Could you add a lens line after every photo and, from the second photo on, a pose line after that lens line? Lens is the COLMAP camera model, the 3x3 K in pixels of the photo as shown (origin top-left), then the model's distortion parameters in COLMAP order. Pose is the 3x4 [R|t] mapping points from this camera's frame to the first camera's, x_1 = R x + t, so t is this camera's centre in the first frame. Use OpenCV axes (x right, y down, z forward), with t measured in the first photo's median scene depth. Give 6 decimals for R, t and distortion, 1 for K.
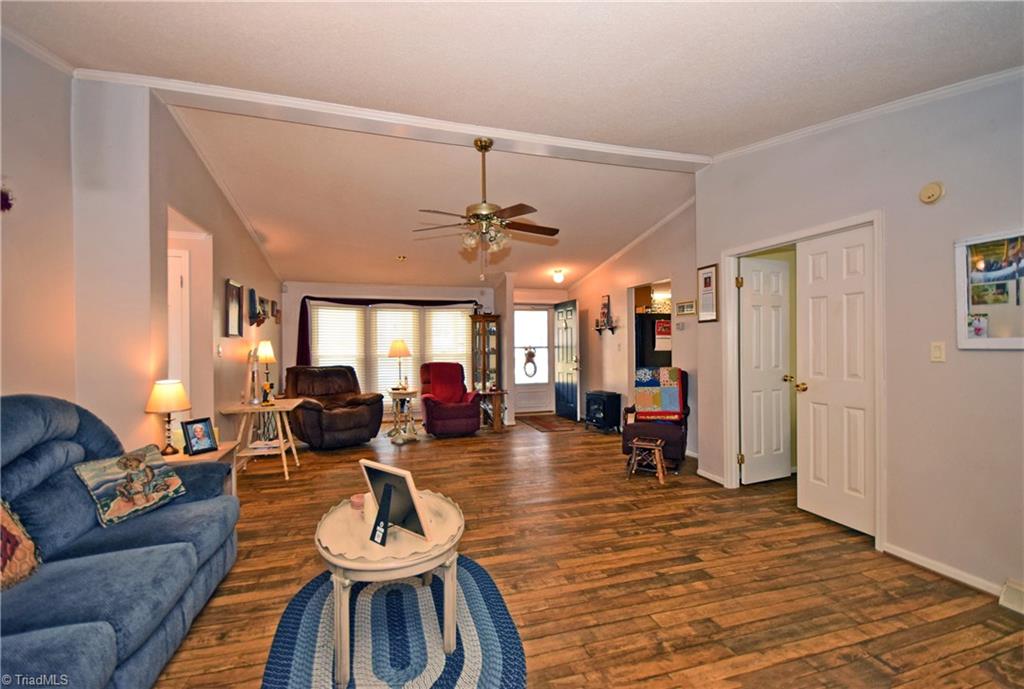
lens RADIAL K [[442.8, 0, 509.1], [0, 442.8, 344.3], [0, 0, 1]] dist [-0.004252, -0.001058]
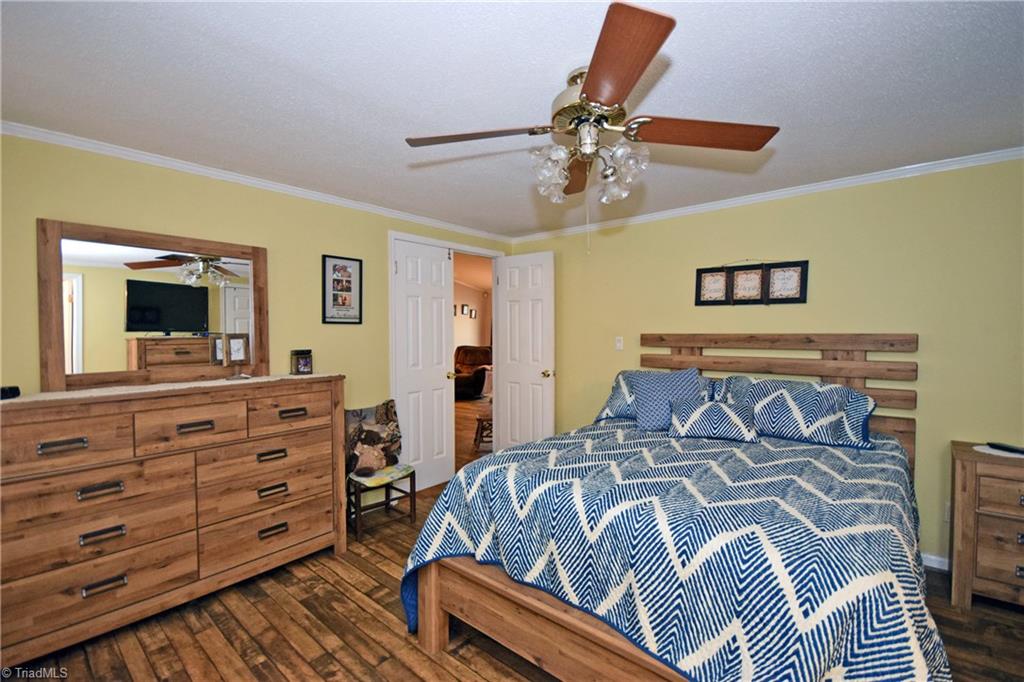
lens RADIAL K [[448.2, 0, 516.1], [0, 448.2, 339.3], [0, 0, 1]] dist [0.001654, -0.006408]
pose [[0.544733, 0.019614, -0.838380, 1.050392], [0.002355, 0.999687, 0.024918, -0.020420], [0.838606, -0.015548, 0.544516, 1.051788]]
